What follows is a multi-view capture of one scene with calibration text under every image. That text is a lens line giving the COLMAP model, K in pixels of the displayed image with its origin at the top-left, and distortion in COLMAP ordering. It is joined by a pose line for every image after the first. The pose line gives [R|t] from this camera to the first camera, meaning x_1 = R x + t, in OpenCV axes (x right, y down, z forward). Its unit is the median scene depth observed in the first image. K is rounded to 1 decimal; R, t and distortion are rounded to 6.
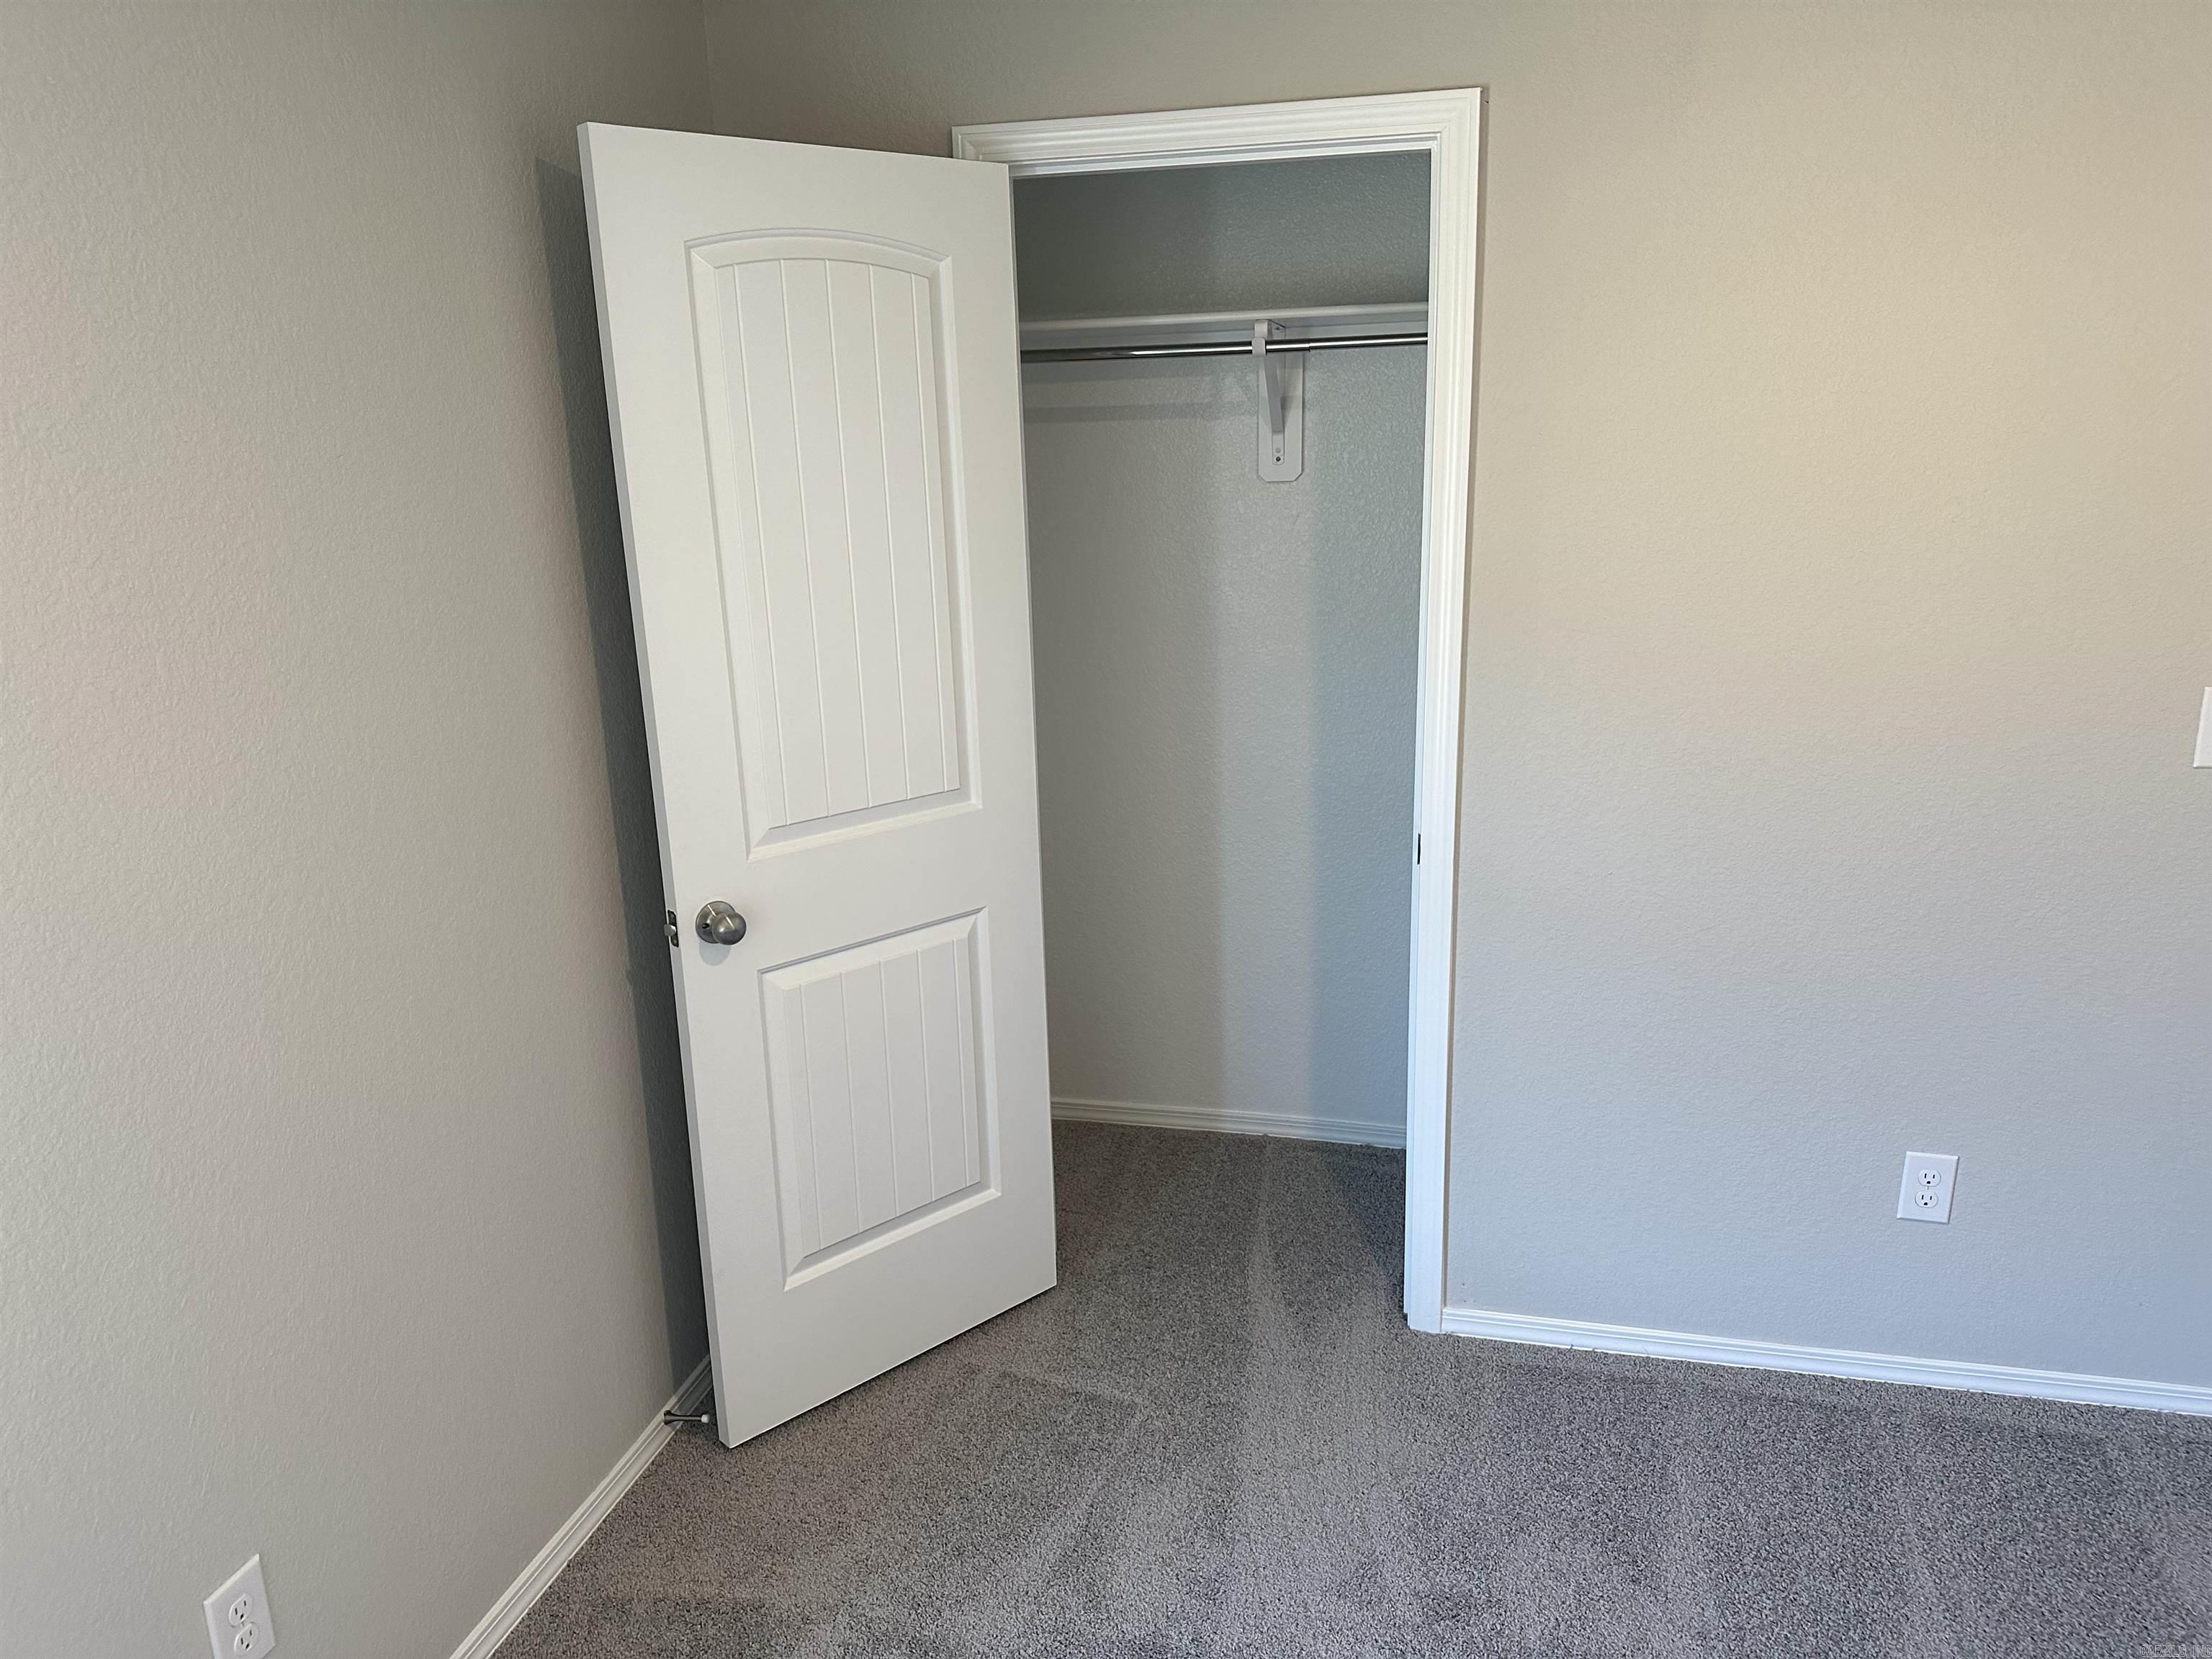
lens RADIAL K [[1561.6, 0, 1114.3], [0, 1561.6, 838.3], [0, 0, 1]] dist [0.081557, -0.154196]
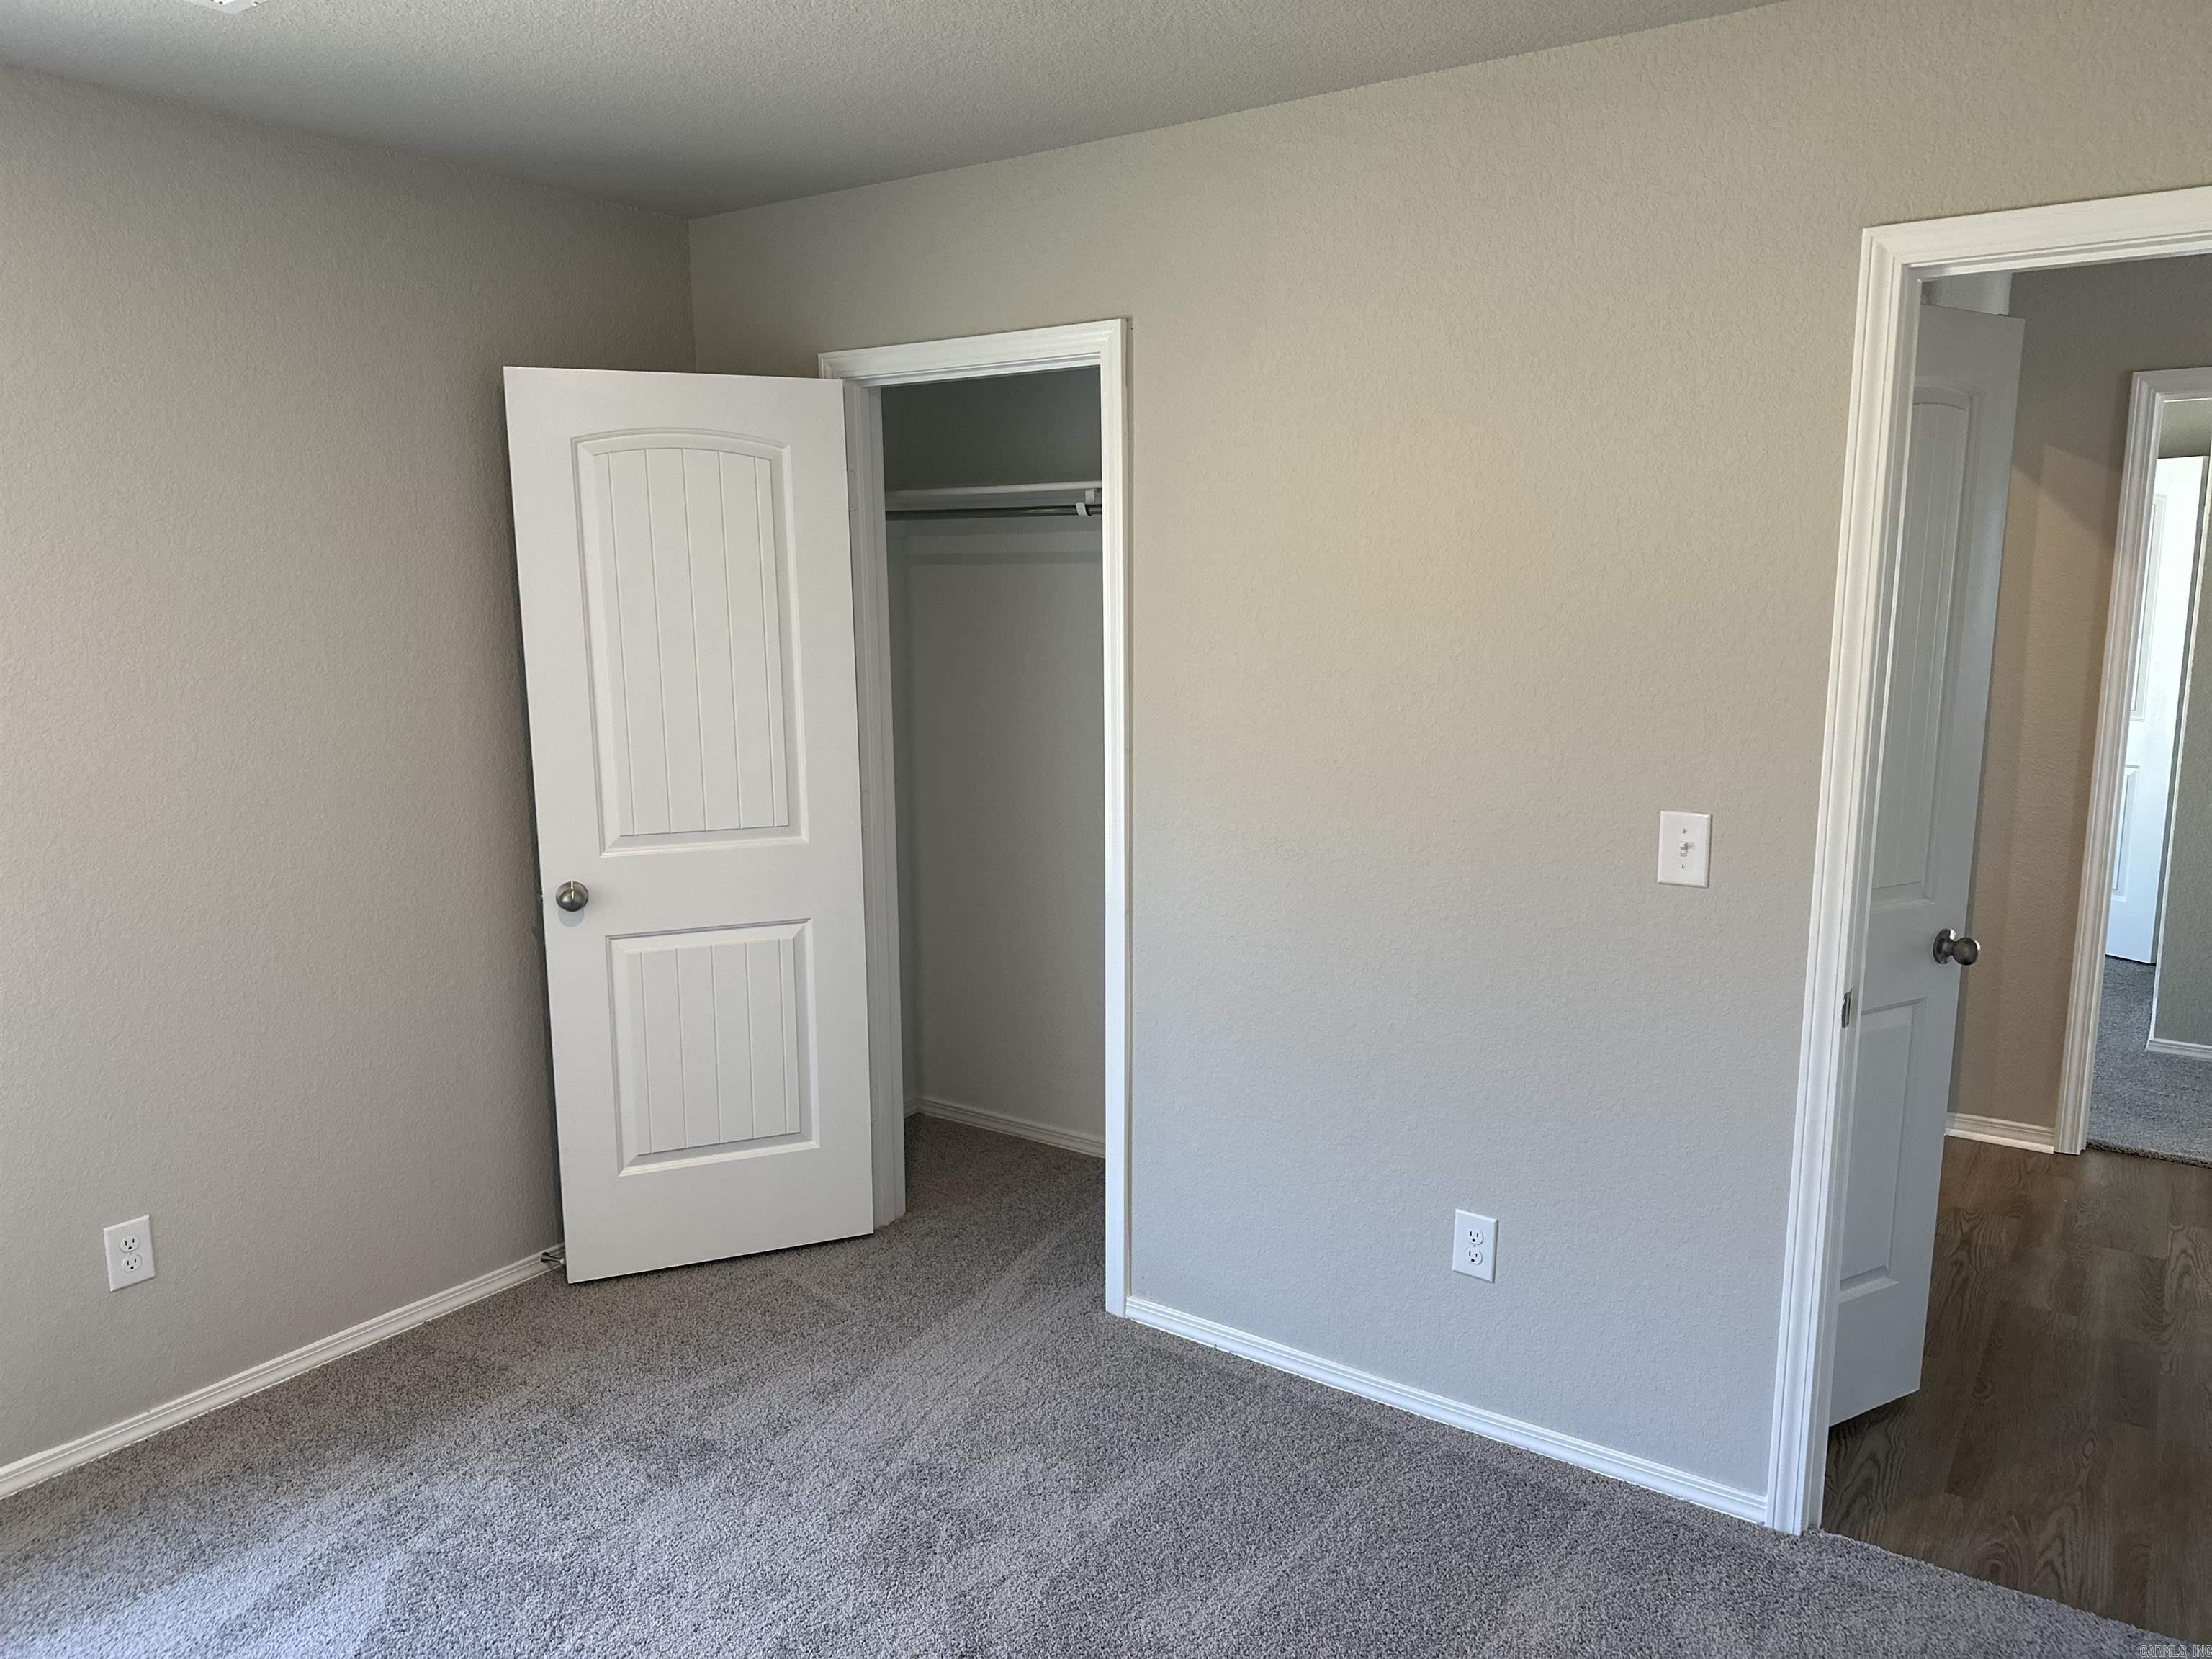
lens RADIAL K [[1561.6, 0, 1114.3], [0, 1561.6, 838.3], [0, 0, 1]] dist [0.081557, -0.154196]
pose [[0.932152, 0.081776, -0.352713, 0.649234], [-0.111914, 0.991532, -0.065882, 0.036764], [0.344338, 0.100885, 0.933410, -0.164025]]
